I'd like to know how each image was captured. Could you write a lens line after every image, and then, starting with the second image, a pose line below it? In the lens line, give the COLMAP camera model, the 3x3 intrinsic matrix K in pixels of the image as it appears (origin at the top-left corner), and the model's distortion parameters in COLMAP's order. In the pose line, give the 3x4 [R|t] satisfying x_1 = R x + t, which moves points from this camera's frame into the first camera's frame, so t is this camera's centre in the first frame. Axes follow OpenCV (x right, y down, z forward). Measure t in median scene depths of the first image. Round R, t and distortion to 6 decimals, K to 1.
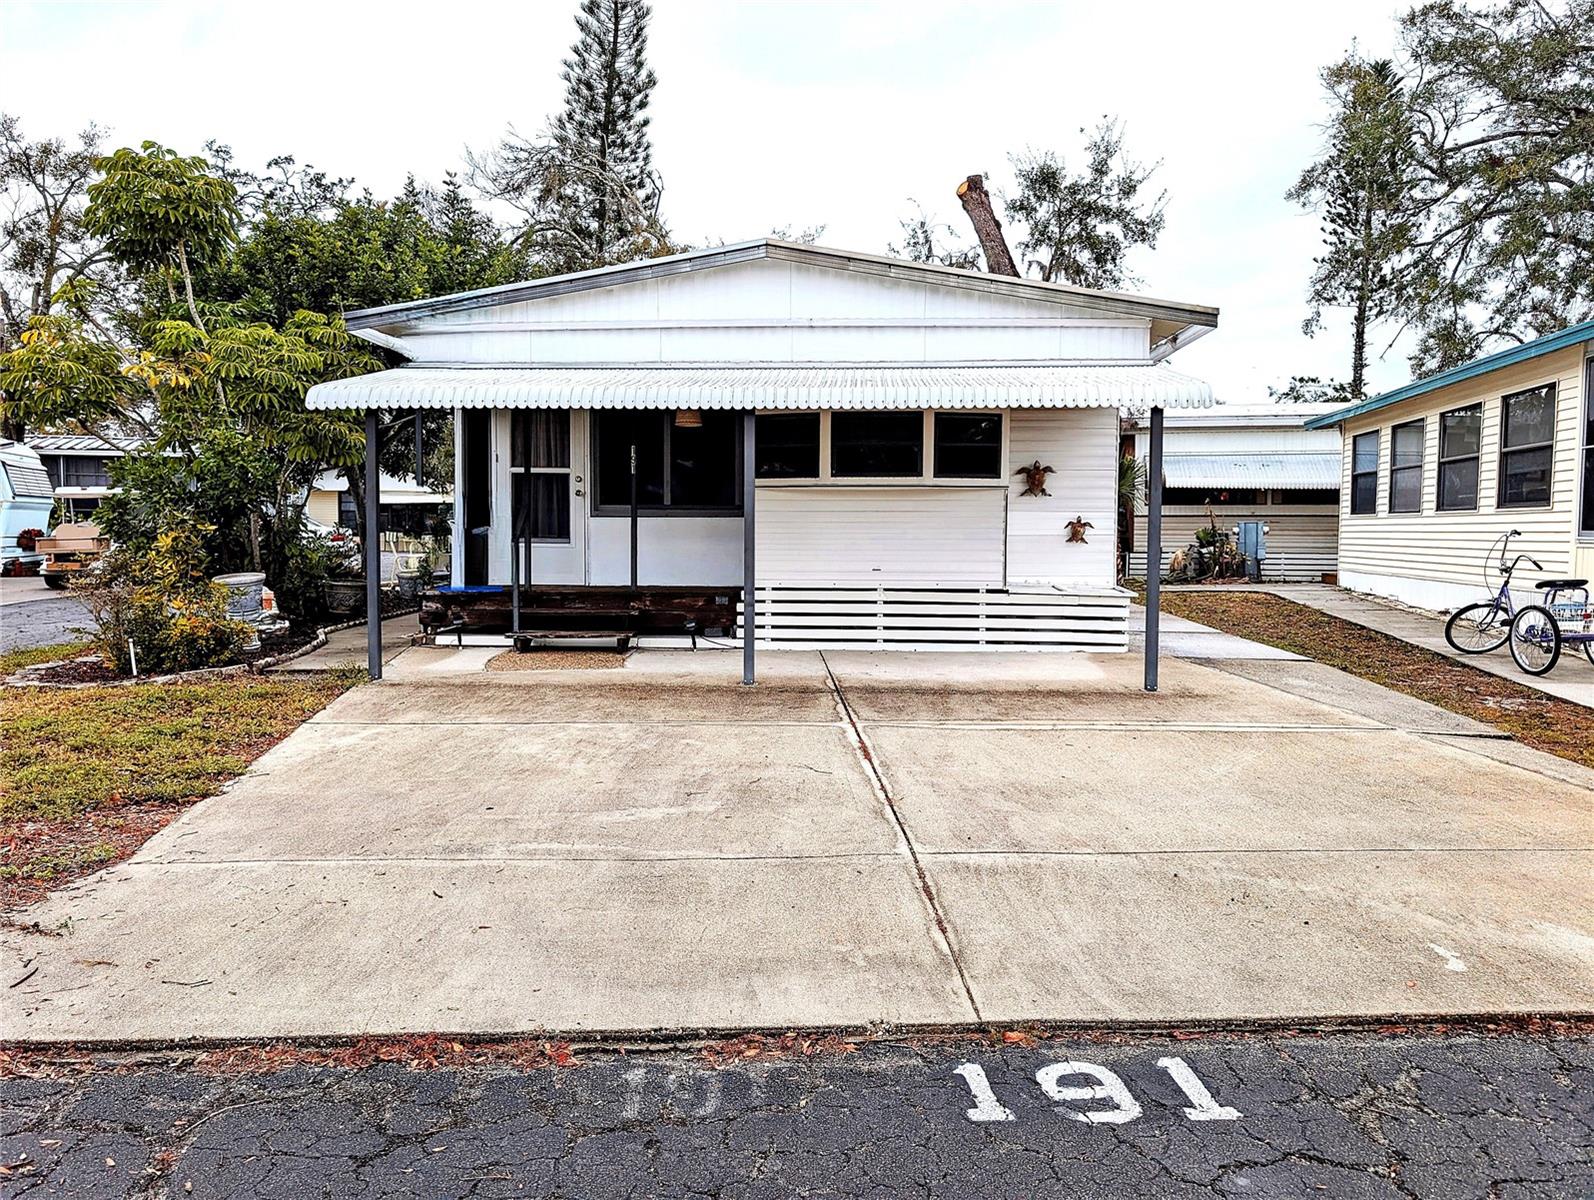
lens RADIAL K [[1121.3, 0, 794.4], [0, 1121.3, 594.6], [0, 0, 1]] dist [0.015989, -0.021595]
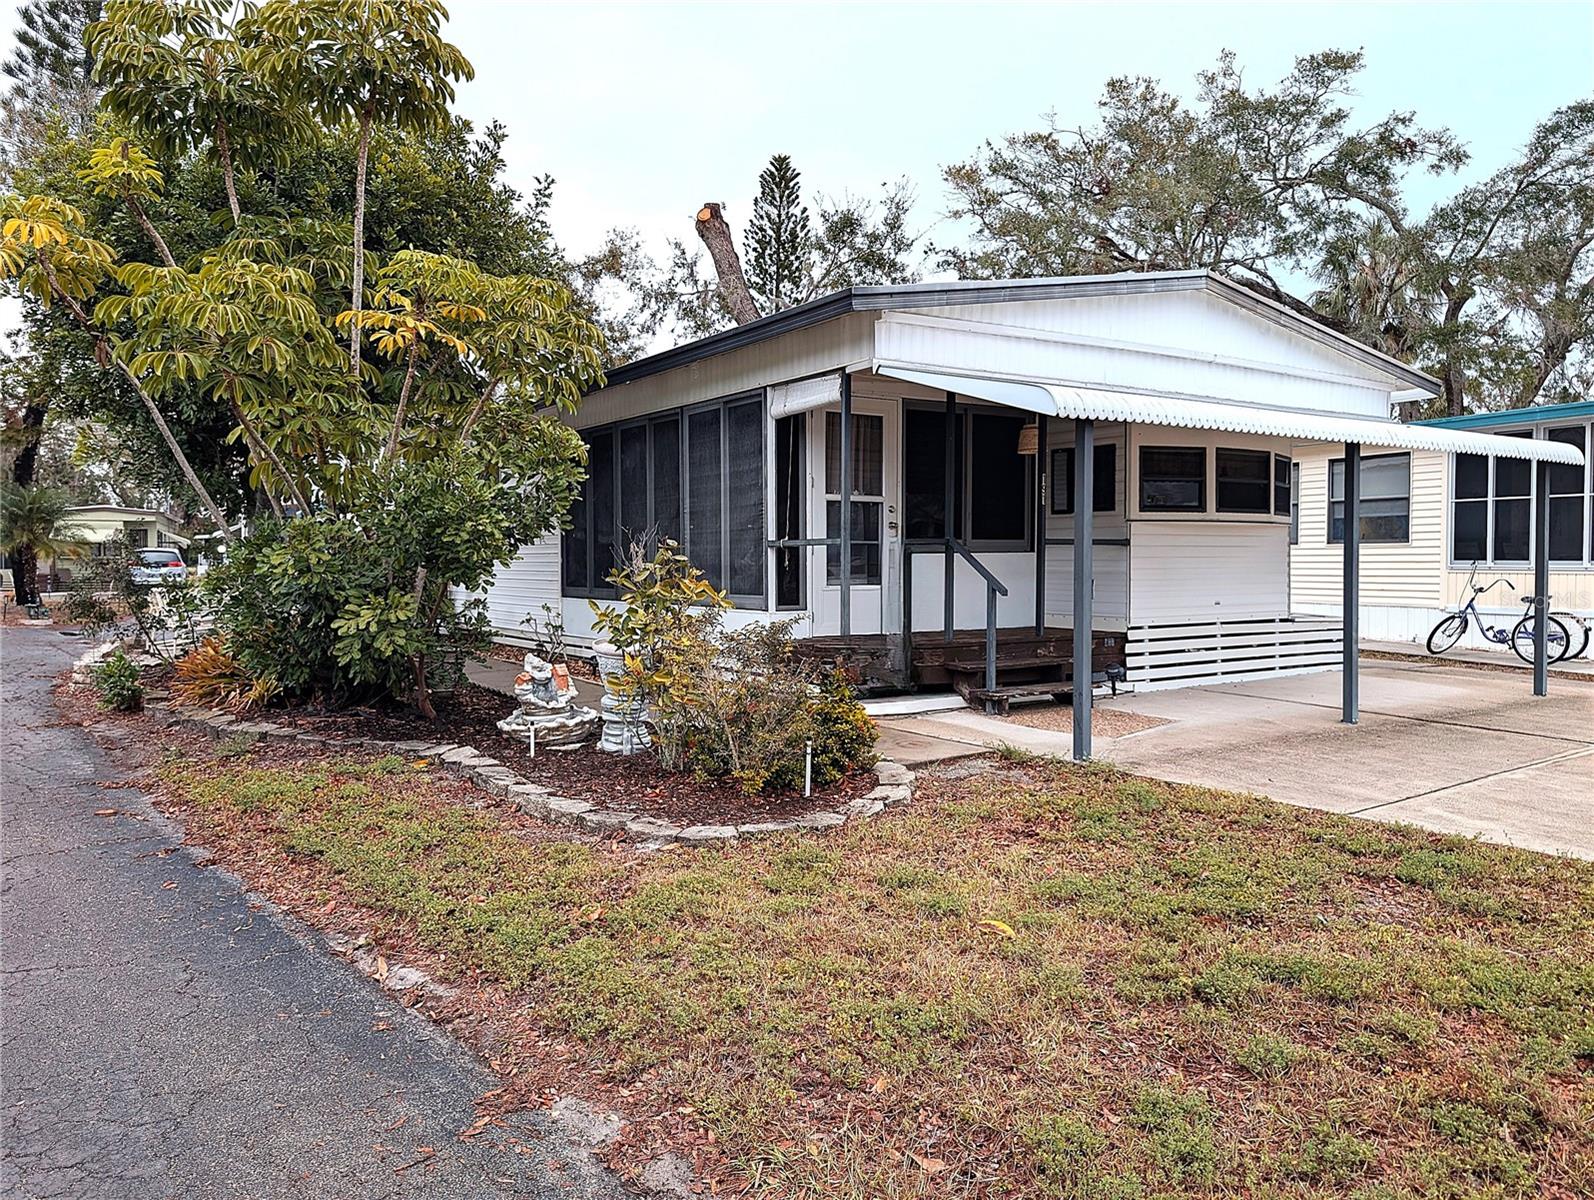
lens RADIAL K [[1131.6, 0, 787.2], [0, 1131.6, 594.5], [0, 0, 1]] dist [0.048629, -0.048274]
pose [[0.809236, -0.025427, 0.586933, -0.772494], [0.043790, 0.998894, -0.017101, -0.027350], [-0.585849, 0.039540, 0.809455, 0.356002]]
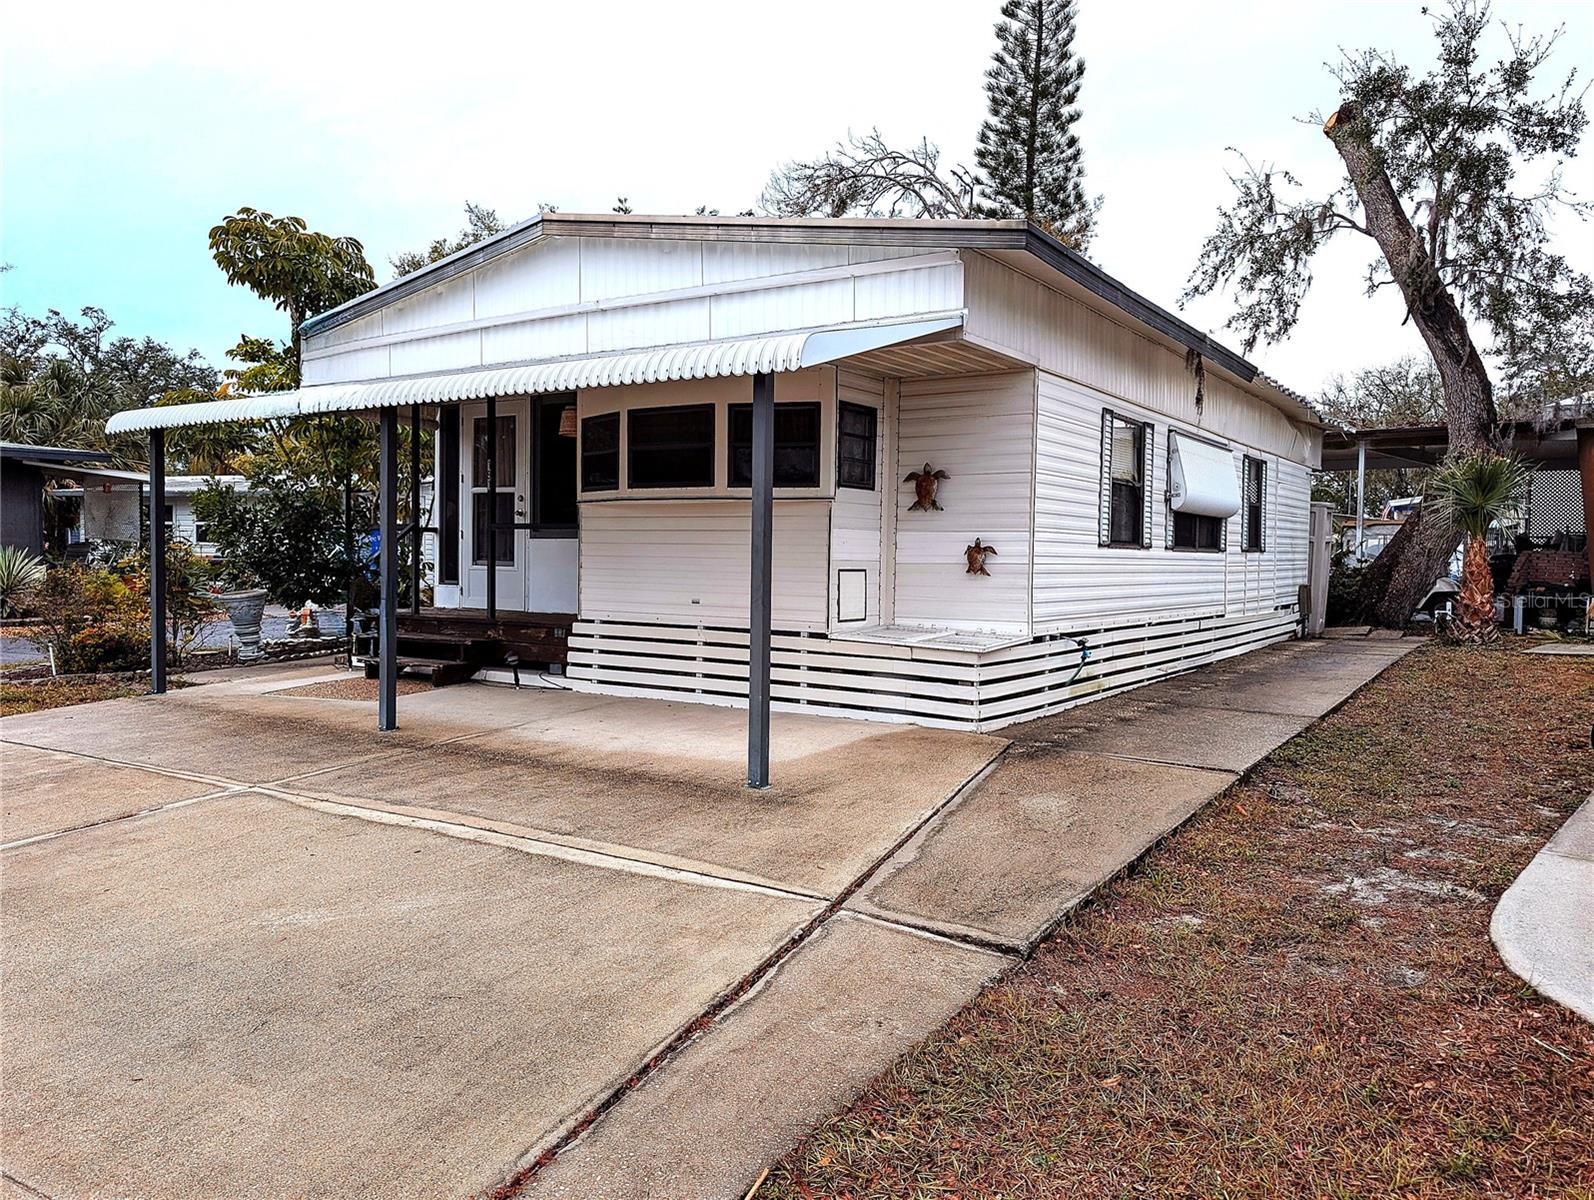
lens RADIAL K [[1131.6, 0, 787.2], [0, 1131.6, 594.5], [0, 0, 1]] dist [0.048629, -0.048274]
pose [[0.857361, 0.026749, -0.514019, 0.500645], [-0.042445, 0.998922, -0.018814, -0.014121], [0.512962, 0.037948, 0.857572, 0.302428]]
